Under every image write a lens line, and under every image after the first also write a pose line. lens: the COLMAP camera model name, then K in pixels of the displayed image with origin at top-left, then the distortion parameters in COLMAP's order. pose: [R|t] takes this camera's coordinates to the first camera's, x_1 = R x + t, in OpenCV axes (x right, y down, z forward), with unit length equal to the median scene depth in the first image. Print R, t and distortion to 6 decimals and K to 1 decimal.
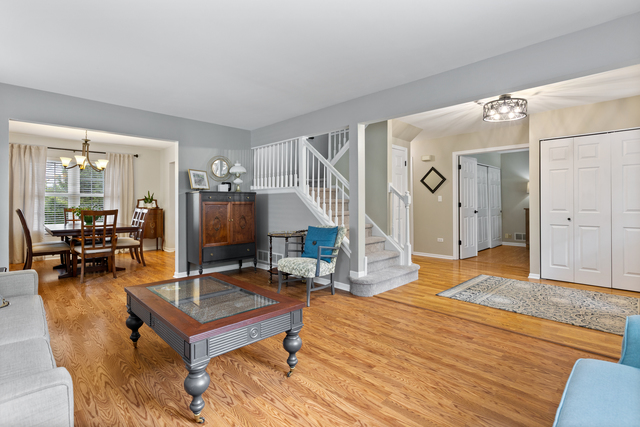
lens RADIAL K [[306.1, 0, 317.9], [0, 306.1, 202.9], [0, 0, 1]] dist [-0.002542, -0.000406]
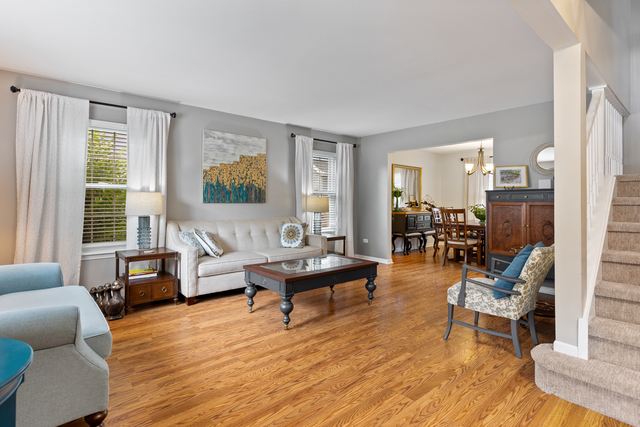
lens RADIAL K [[327.8, 0, 320.0], [0, 327.8, 196.4], [0, 0, 1]] dist [-0.000116, -0.000021]
pose [[-0.058421, -0.012699, -0.998211, 1.089744], [-0.002778, 0.999917, -0.012559, -0.012415], [0.998288, 0.002040, -0.058451, 0.979474]]
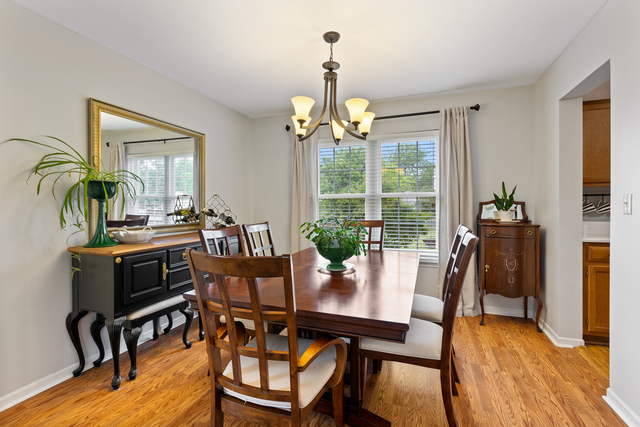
lens RADIAL K [[306.1, 0, 317.9], [0, 306.1, 202.9], [0, 0, 1]] dist [-0.002542, -0.000406]
pose [[0.432021, -0.001788, -0.901862, -0.805060], [0.005307, 0.999986, 0.000560, -0.033423], [0.901848, -0.005028, 0.432025, 1.674410]]
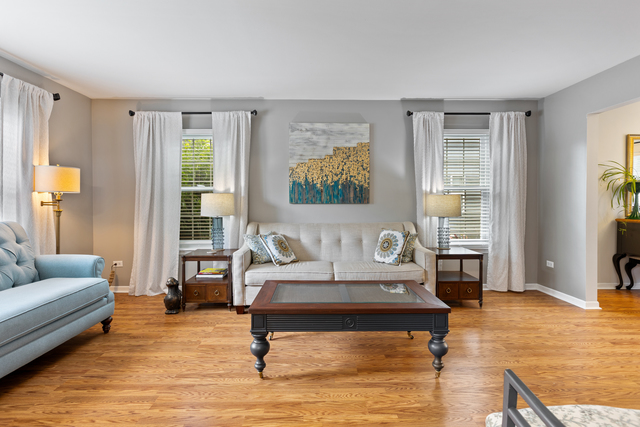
lens RADIAL K [[333.1, 0, 319.4], [0, 333.1, 205.3], [0, 0, 1]] dist [-0.004795, -0.000714]
pose [[-0.688808, 0.009831, -0.724877, 0.440829], [0.004959, 0.999949, 0.008850, -0.004490], [0.724927, 0.002501, -0.688821, 1.488039]]
